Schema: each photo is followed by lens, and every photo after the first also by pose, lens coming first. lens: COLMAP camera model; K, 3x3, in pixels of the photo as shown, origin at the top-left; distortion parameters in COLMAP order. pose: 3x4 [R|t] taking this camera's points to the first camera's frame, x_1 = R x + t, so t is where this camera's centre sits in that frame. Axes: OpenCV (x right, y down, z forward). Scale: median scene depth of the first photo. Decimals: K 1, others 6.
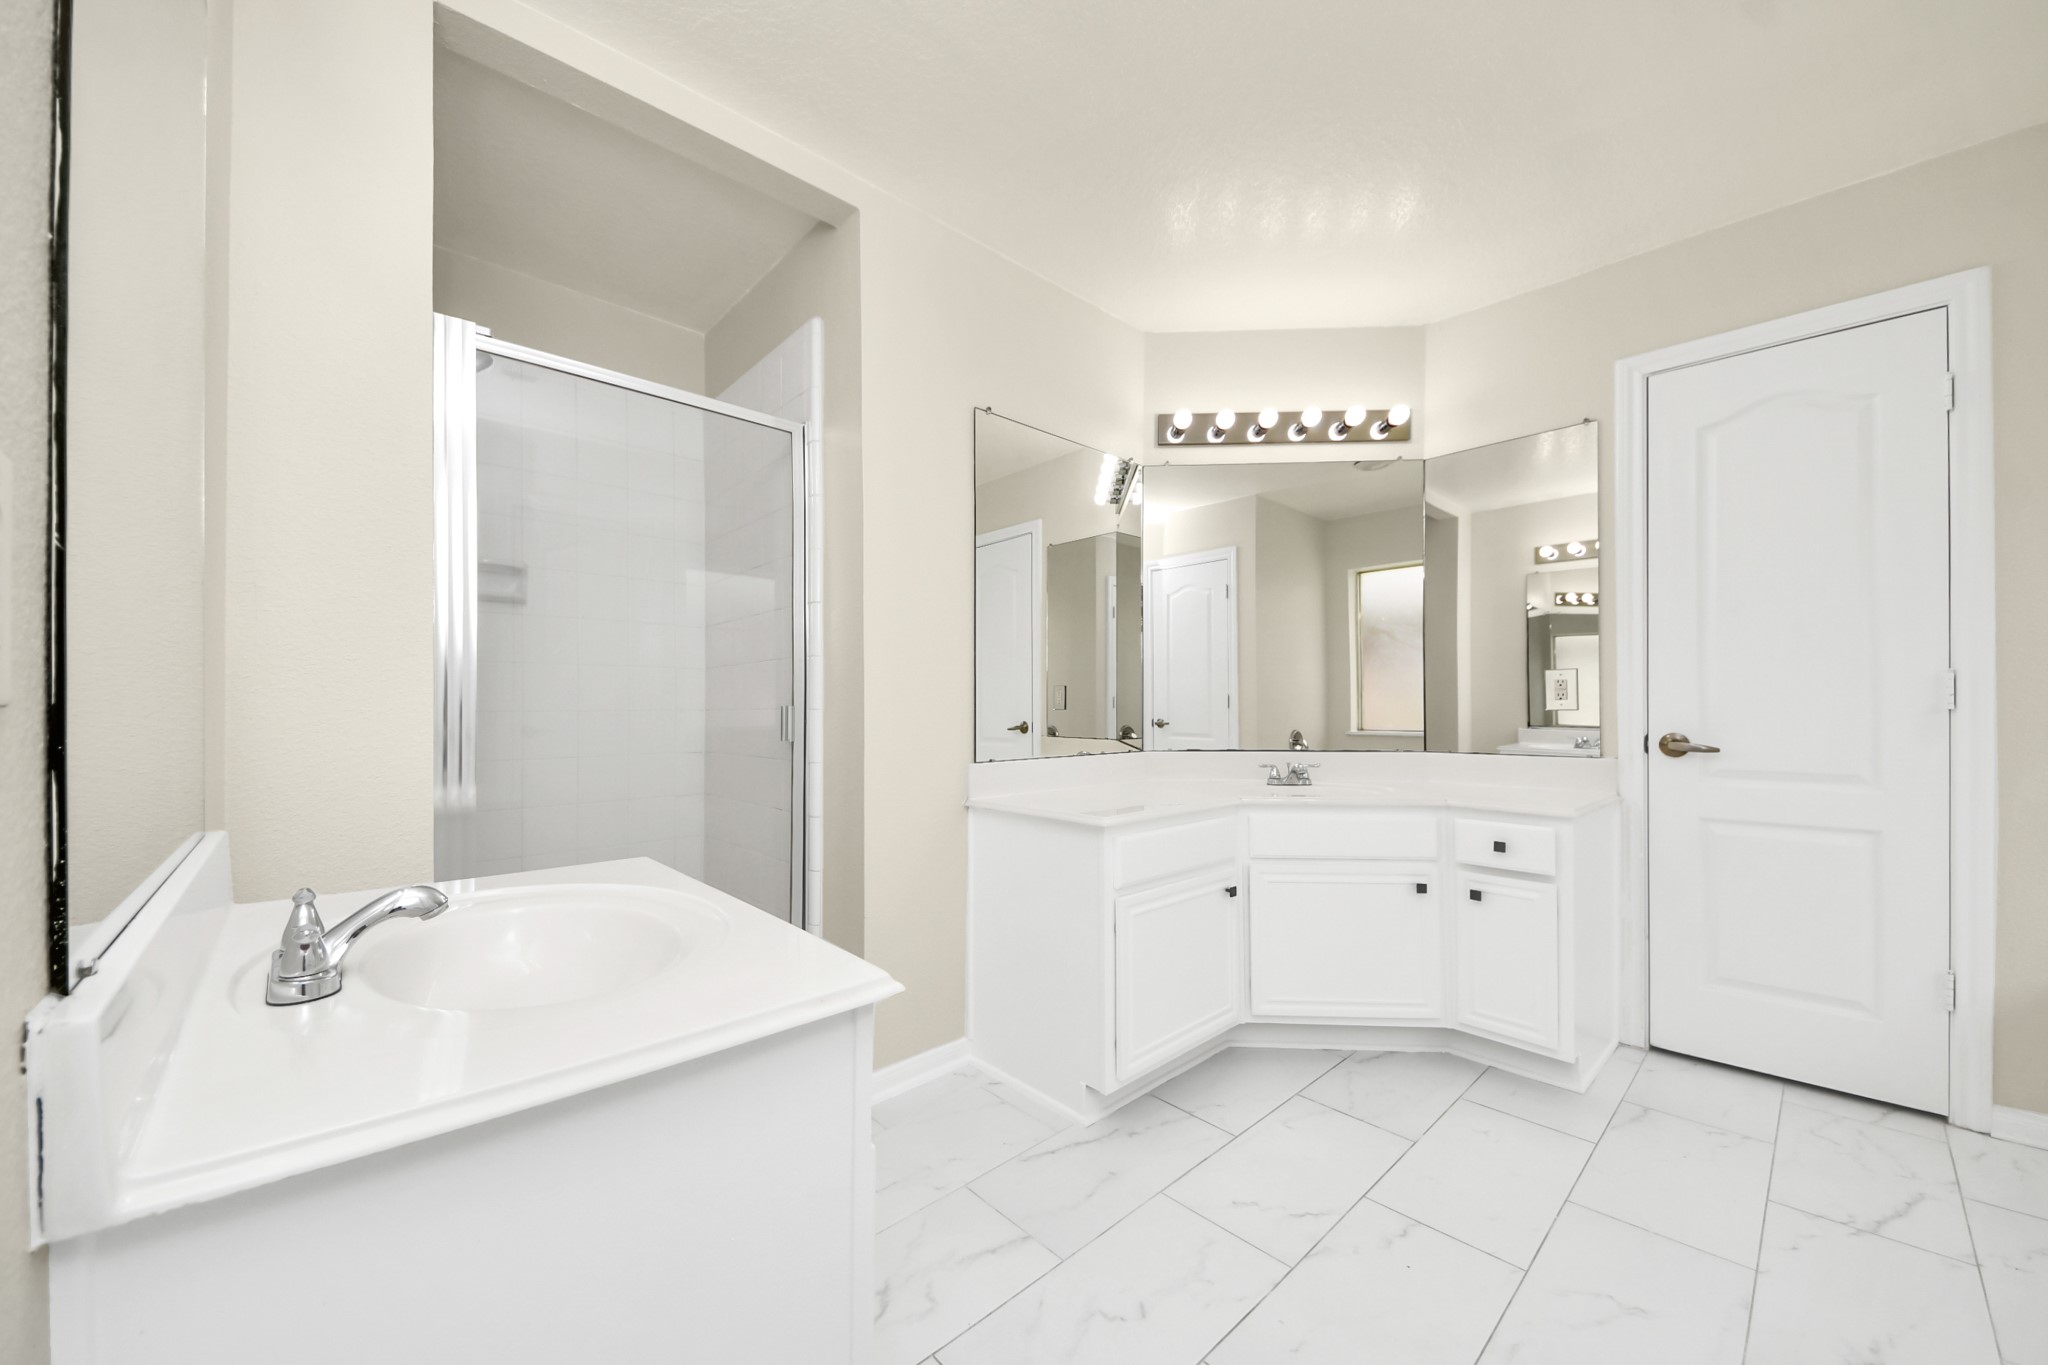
lens RADIAL K [[748.8, 0, 1024.4], [0, 748.8, 704.8], [0, 0, 1]] dist [0.019734, -0.013991]
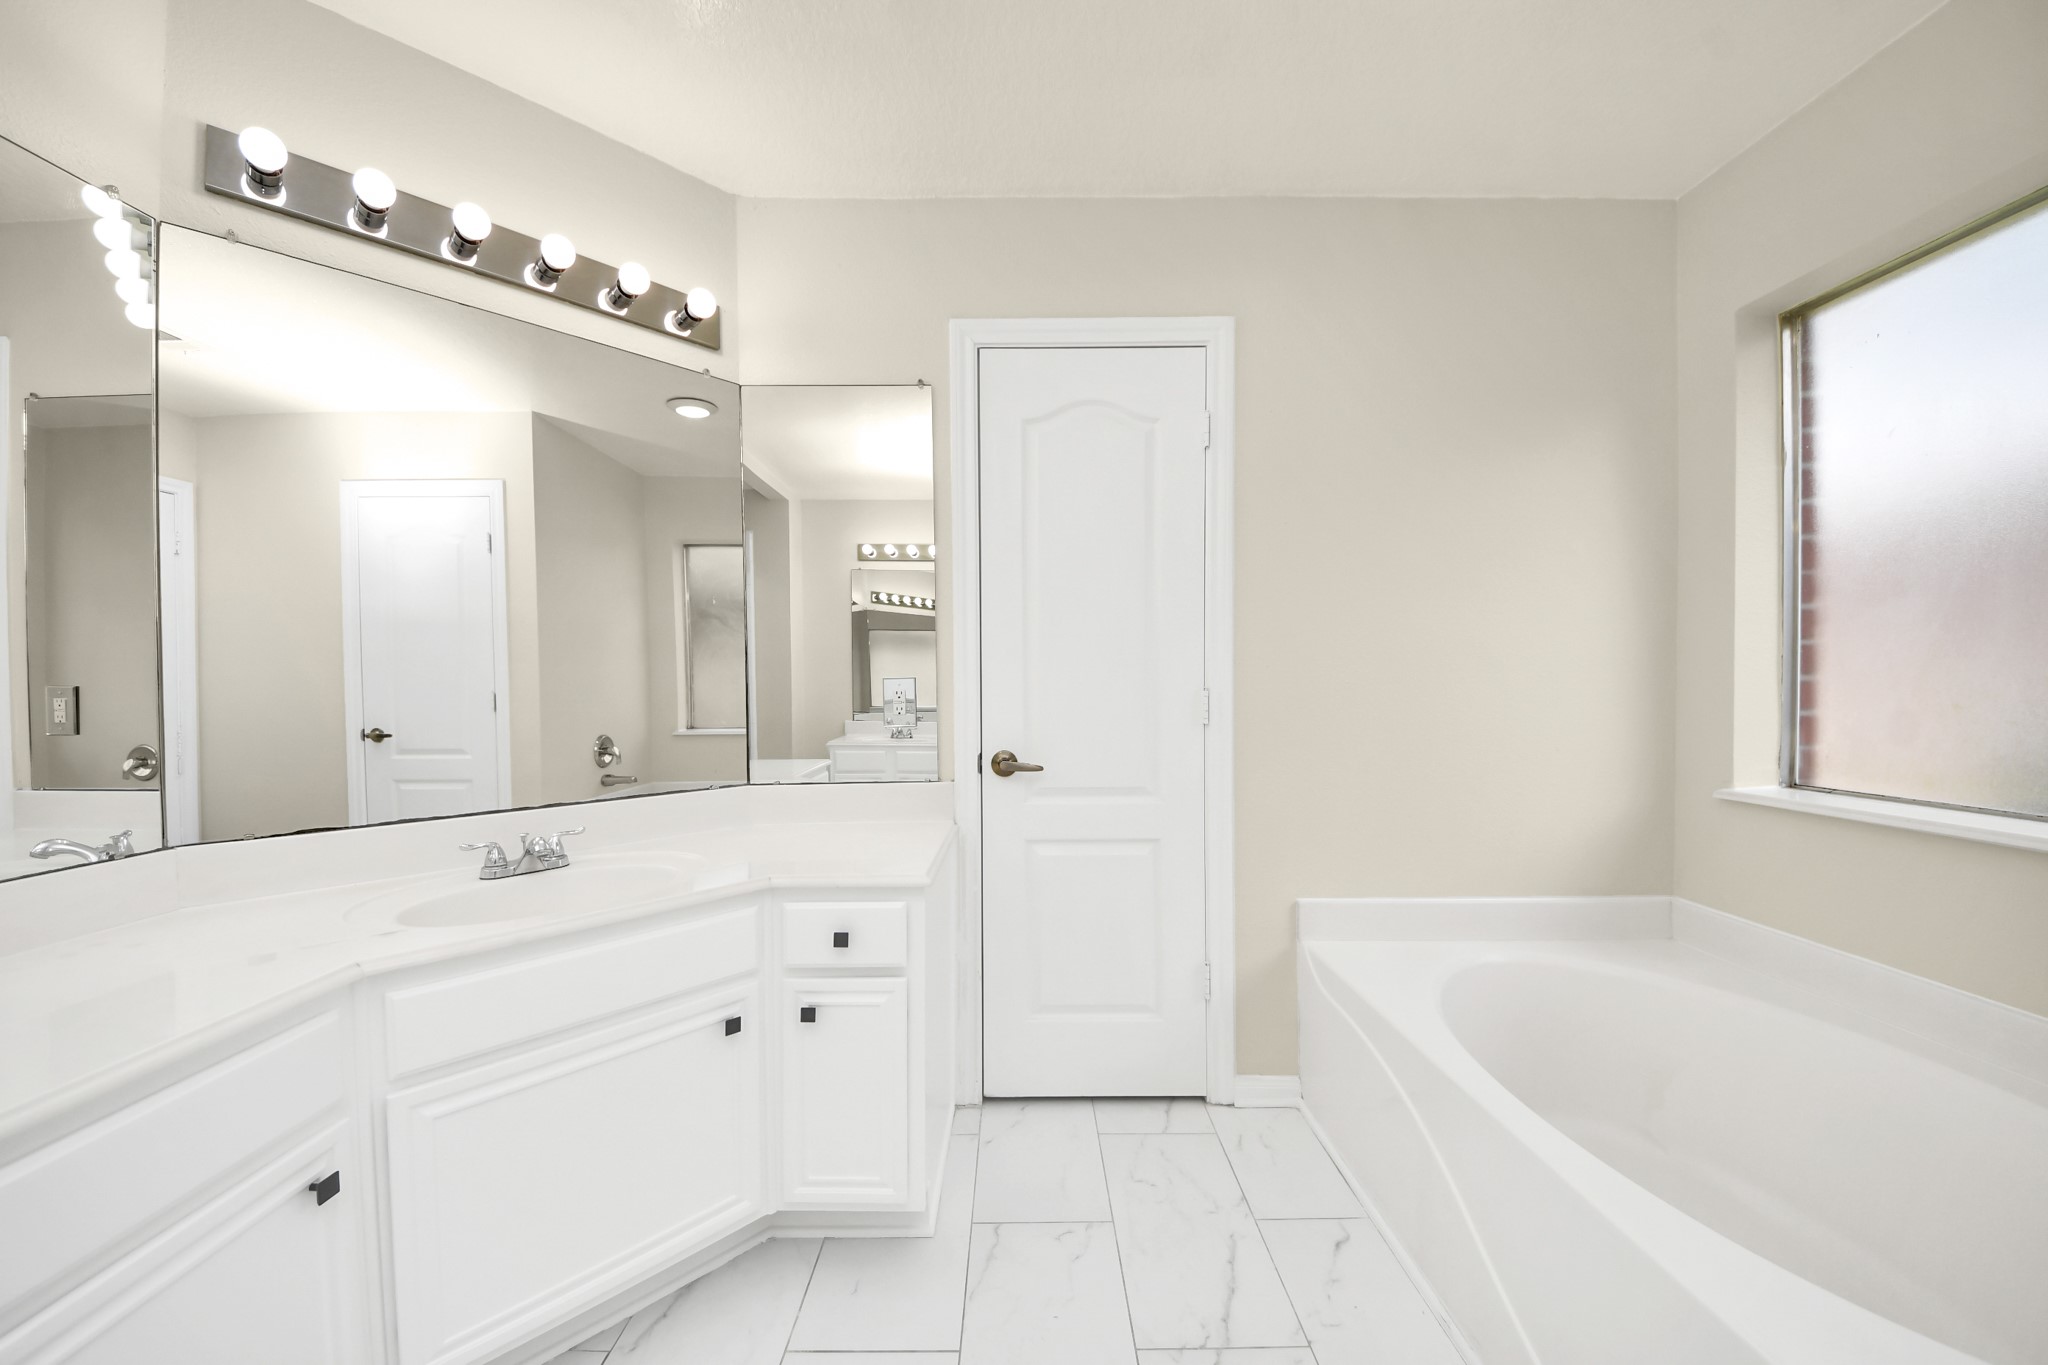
lens RADIAL K [[747.8, 0, 1029.0], [0, 747.8, 693.5], [0, 0, 1]] dist [0.020519, -0.013923]
pose [[0.677305, -0.012537, 0.735595, 0.210351], [0.006118, 0.999916, 0.011409, -0.039616], [-0.735677, -0.003227, 0.677325, 0.351206]]
